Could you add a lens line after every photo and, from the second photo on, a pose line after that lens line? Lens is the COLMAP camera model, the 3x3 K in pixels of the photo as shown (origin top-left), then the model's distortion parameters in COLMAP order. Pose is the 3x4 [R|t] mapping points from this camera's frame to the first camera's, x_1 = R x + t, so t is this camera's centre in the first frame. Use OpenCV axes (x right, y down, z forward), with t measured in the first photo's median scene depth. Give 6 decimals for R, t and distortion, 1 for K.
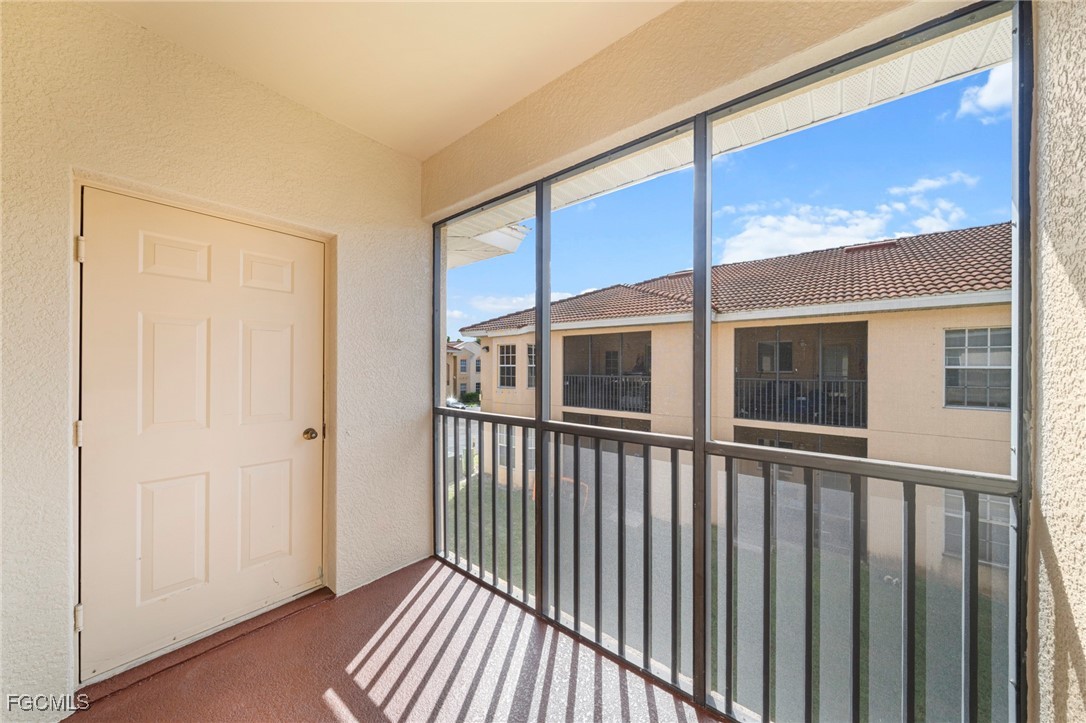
lens RADIAL K [[383.8, 0, 516.4], [0, 383.8, 366.6], [0, 0, 1]] dist [0.012850, -0.001730]
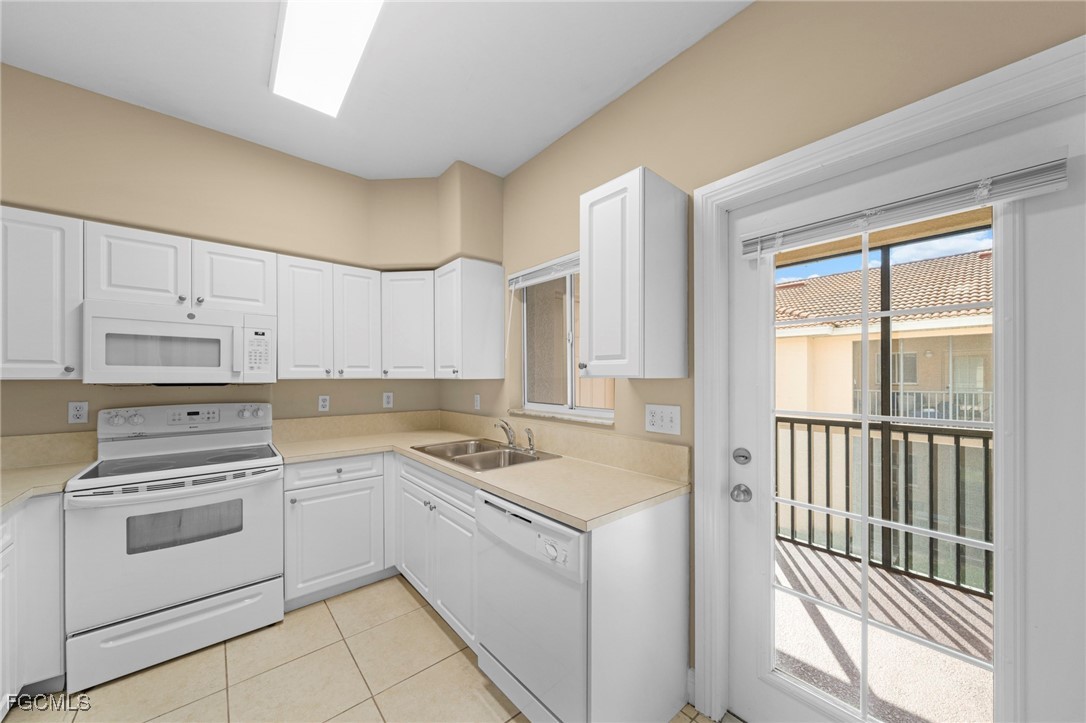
lens RADIAL K [[383.8, 0, 530.5], [0, 383.8, 378.2], [0, 0, 1]] dist [0.012850, -0.001730]
pose [[0.988252, -0.004710, -0.152763, -0.119620], [0.004221, 0.999985, -0.003521, -0.001137], [0.152778, 0.002835, 0.988257, -0.141812]]
